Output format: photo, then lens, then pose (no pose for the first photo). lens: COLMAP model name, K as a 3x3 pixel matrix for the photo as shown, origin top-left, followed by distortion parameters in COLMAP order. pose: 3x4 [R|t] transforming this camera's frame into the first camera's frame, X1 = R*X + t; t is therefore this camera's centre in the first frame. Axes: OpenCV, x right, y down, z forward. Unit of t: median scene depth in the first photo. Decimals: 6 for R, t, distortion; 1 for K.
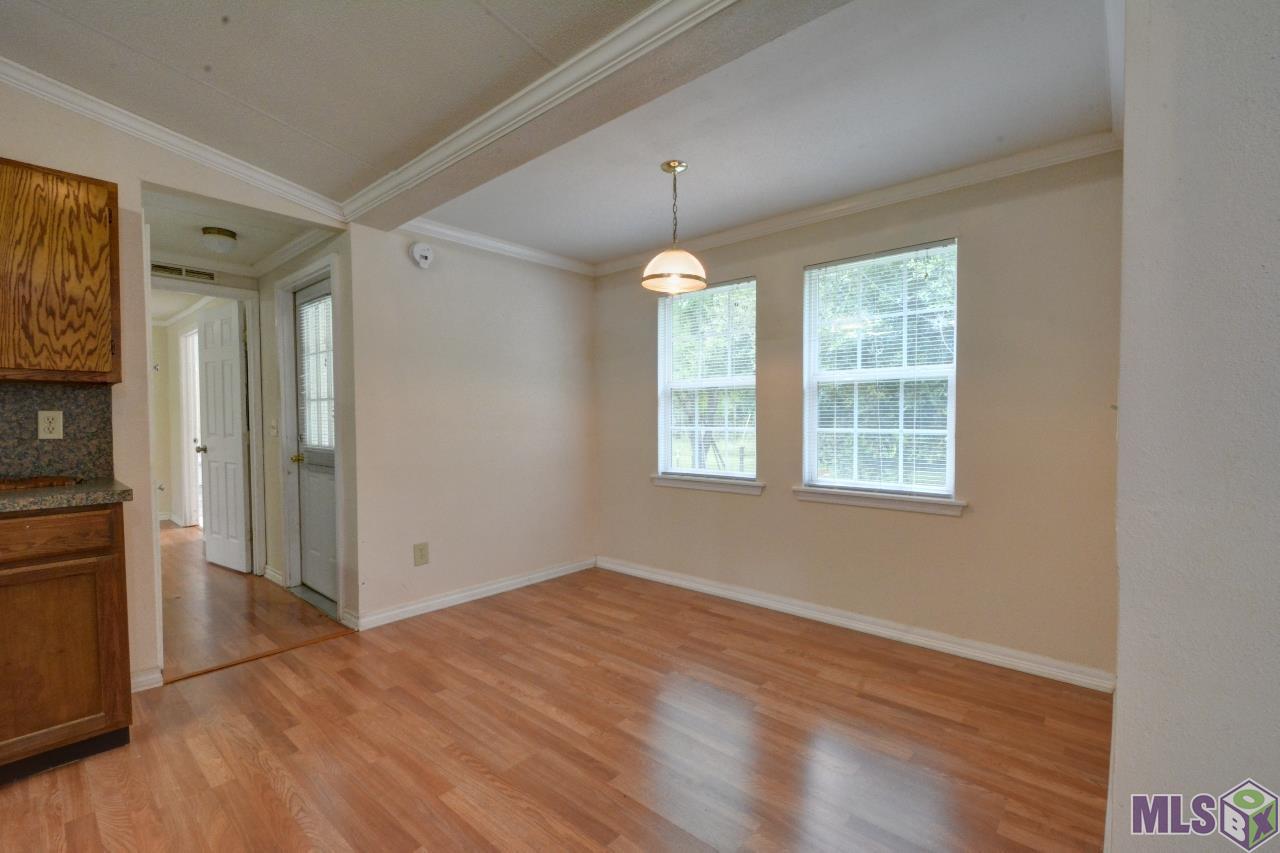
lens RADIAL K [[566.0, 0, 636.2], [0, 566.0, 433.4], [0, 0, 1]] dist [-0.008336, -0.000570]
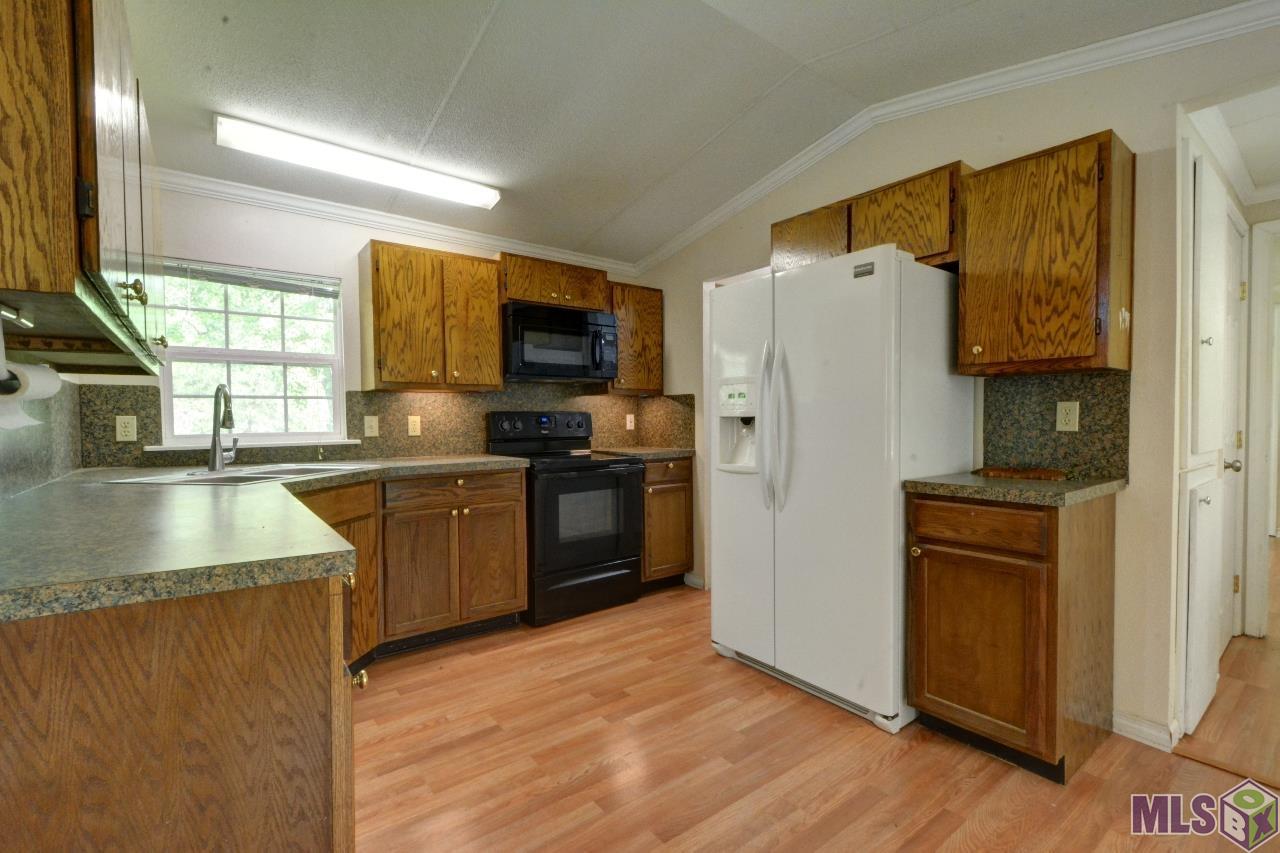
lens RADIAL K [[566.0, 0, 636.2], [0, 566.0, 433.4], [0, 0, 1]] dist [-0.008336, -0.000570]
pose [[-0.195531, 0.036576, -0.980015, 0.052625], [-0.018495, 0.998989, 0.040974, -0.012804], [0.980523, 0.026137, -0.194657, 0.500395]]
